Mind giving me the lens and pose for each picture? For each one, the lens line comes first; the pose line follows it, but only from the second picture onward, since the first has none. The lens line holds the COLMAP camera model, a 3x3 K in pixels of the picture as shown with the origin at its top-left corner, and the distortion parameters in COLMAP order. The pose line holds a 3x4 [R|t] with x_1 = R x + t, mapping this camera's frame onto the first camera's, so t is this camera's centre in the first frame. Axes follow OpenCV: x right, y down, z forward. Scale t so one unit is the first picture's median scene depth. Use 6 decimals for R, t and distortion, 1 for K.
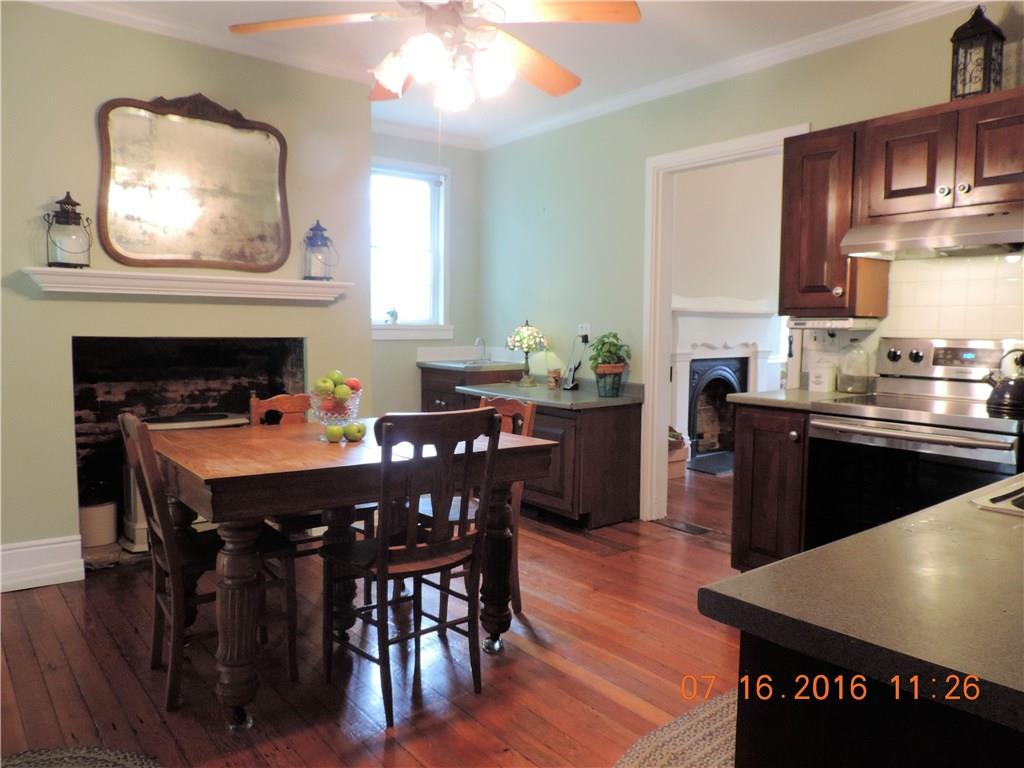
lens RADIAL K [[730.4, 0, 517.7], [0, 730.4, 378.9], [0, 0, 1]] dist [-0.020309, 0.022186]
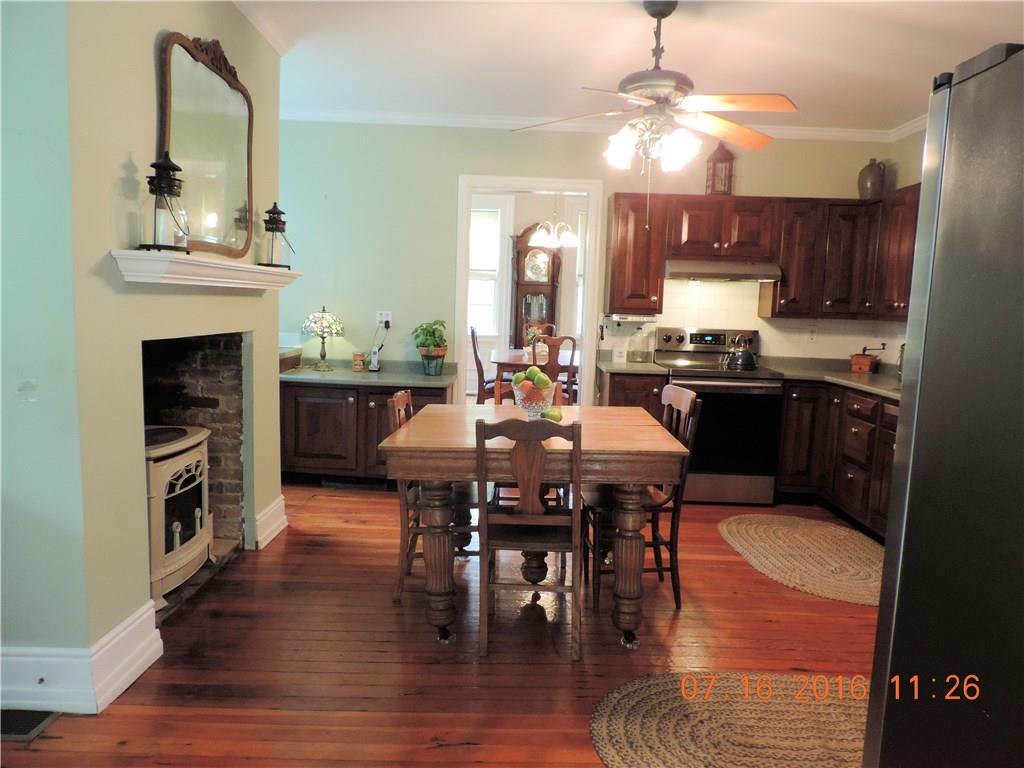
lens RADIAL K [[730.4, 0, 513.9], [0, 730.4, 385.9], [0, 0, 1]] dist [-0.020309, 0.022186]
pose [[0.641130, -0.074793, 0.763779, -0.884083], [0.030053, 0.996923, 0.072397, -0.051226], [-0.766844, -0.023462, 0.641405, 0.202319]]
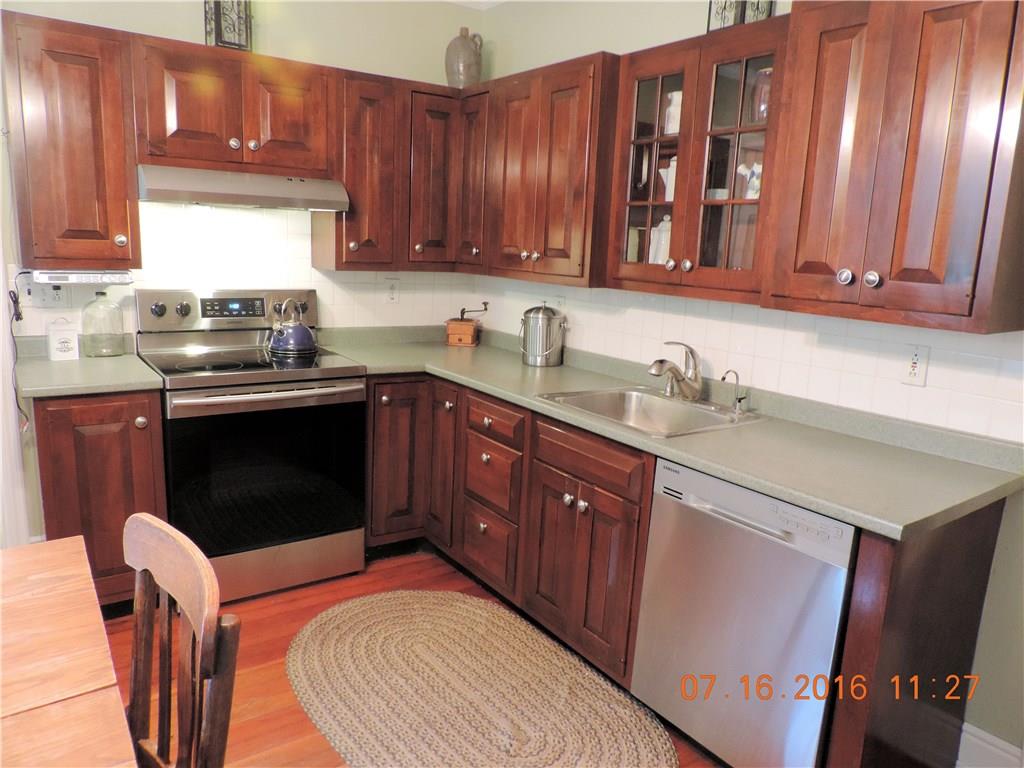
lens RADIAL K [[730.4, 0, 512.0], [0, 730.4, 387.0], [0, 0, 1]] dist [-0.020309, 0.022186]
pose [[0.068674, -0.205514, 0.976242, -0.332348], [0.027016, 0.978576, 0.204105, -0.103404], [-0.997273, 0.012357, 0.072755, 0.461714]]
